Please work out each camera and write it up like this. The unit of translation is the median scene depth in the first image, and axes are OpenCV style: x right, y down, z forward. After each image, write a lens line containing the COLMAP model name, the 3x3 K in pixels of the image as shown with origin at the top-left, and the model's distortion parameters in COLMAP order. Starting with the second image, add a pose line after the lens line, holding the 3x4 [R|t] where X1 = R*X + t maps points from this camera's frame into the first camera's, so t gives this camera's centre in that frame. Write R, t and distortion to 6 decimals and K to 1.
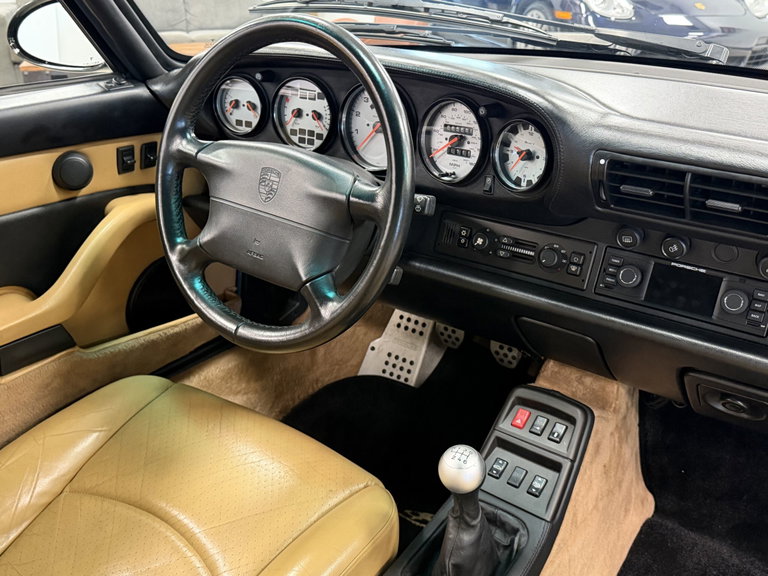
lens RADIAL K [[751.5, 0, 384.0], [0, 751.5, 288.0], [0, 0, 1]] dist [0.186990, -0.444441]
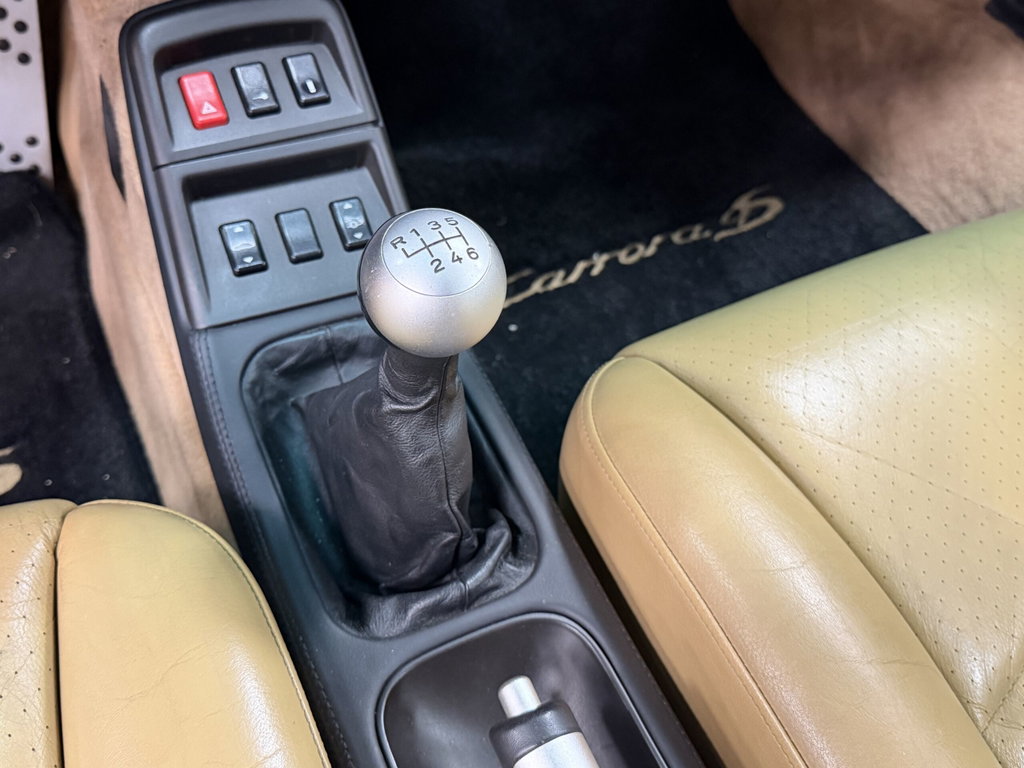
lens RADIAL K [[1034.8, 0, 512.0], [0, 1034.8, 384.0], [0, 0, 1]] dist [0.179441, -0.497470]
pose [[0.464278, -0.657923, 0.592945, -0.133540], [0.285572, 0.744919, 0.602946, 0.013202], [-0.838388, -0.110606, 0.533734, 0.580531]]
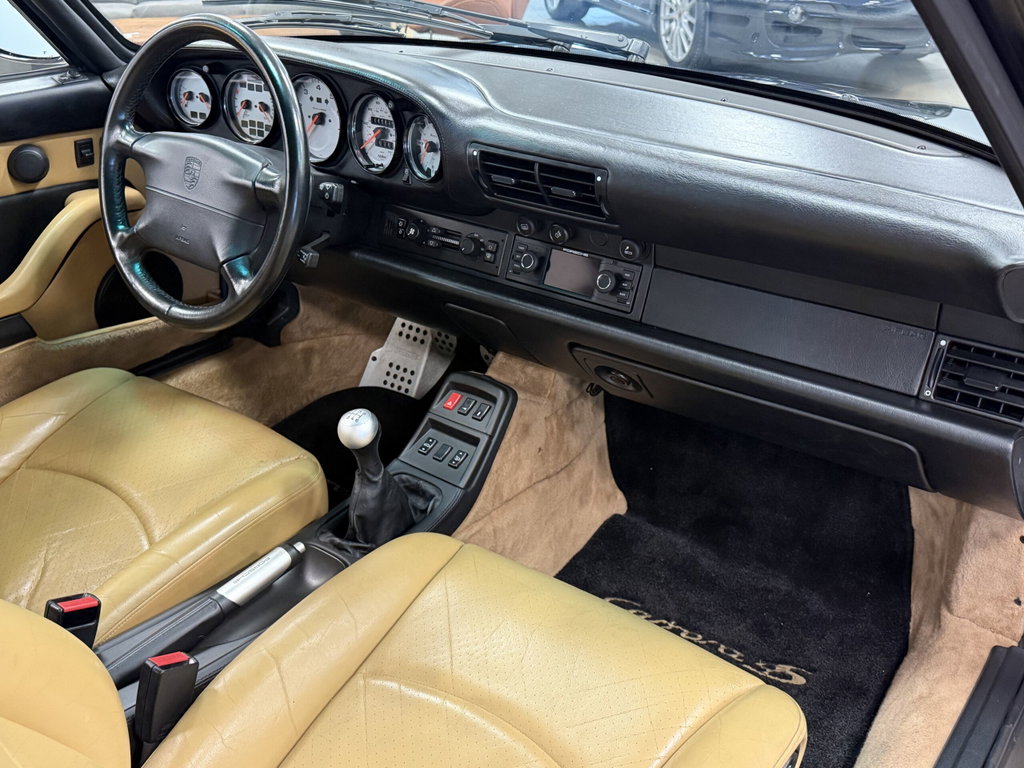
lens RADIAL K [[990.3, 0, 512.0], [0, 990.3, 384.0], [0, 0, 1]] dist [0.178943, -0.406130]
pose [[0.999794, 0.003108, -0.020068, 0.283968], [-0.002091, 0.998723, 0.050477, 0.076192], [0.020199, -0.050425, 0.998524, -0.368932]]
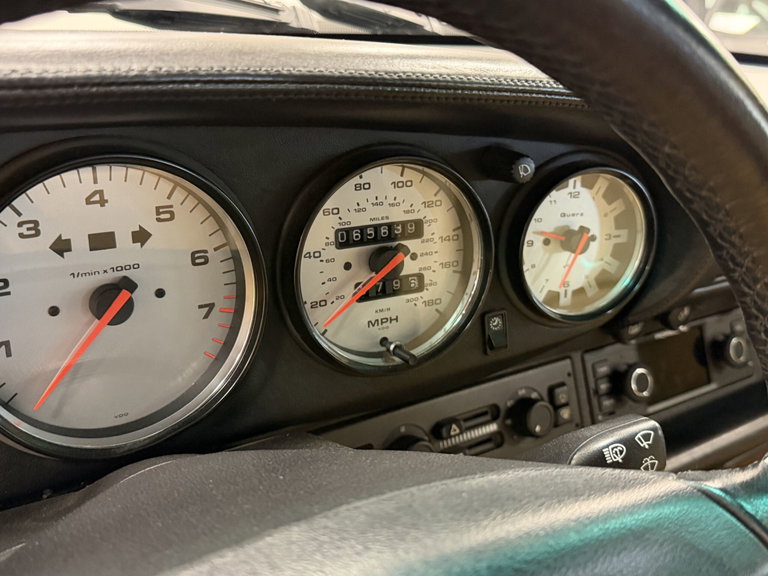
lens RADIAL K [[776.1, 0, 384.0], [0, 776.1, 288.0], [0, 0, 1]] dist [0.179441, -0.497470]
pose [[0.338346, -0.326775, 0.882463, -0.236234], [0.341776, 0.916405, 0.208303, -0.245713], [-0.876762, 0.231126, 0.421746, 0.780706]]
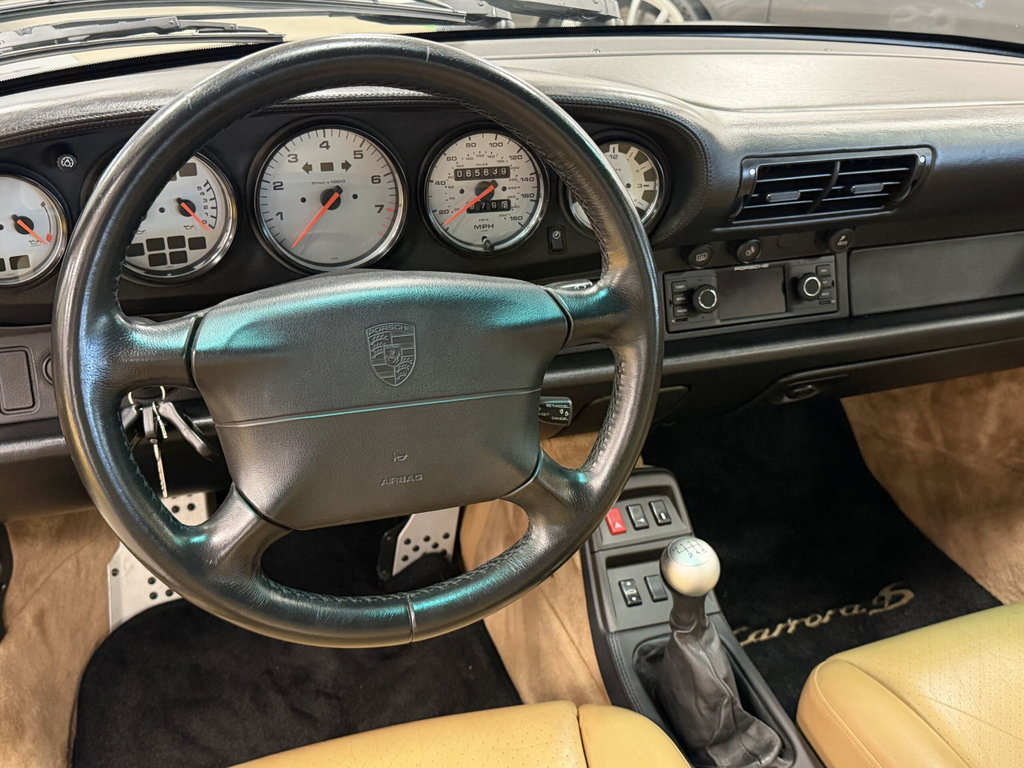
lens RADIAL K [[1002.0, 0, 512.0], [0, 1002.0, 384.0], [0, 0, 1]] dist [0.186990, -0.444441]
pose [[0.568229, -0.383158, 0.728221, -0.551665], [0.309369, 0.919525, 0.242415, -0.227784], [-0.762501, 0.087542, 0.641038, 0.405175]]
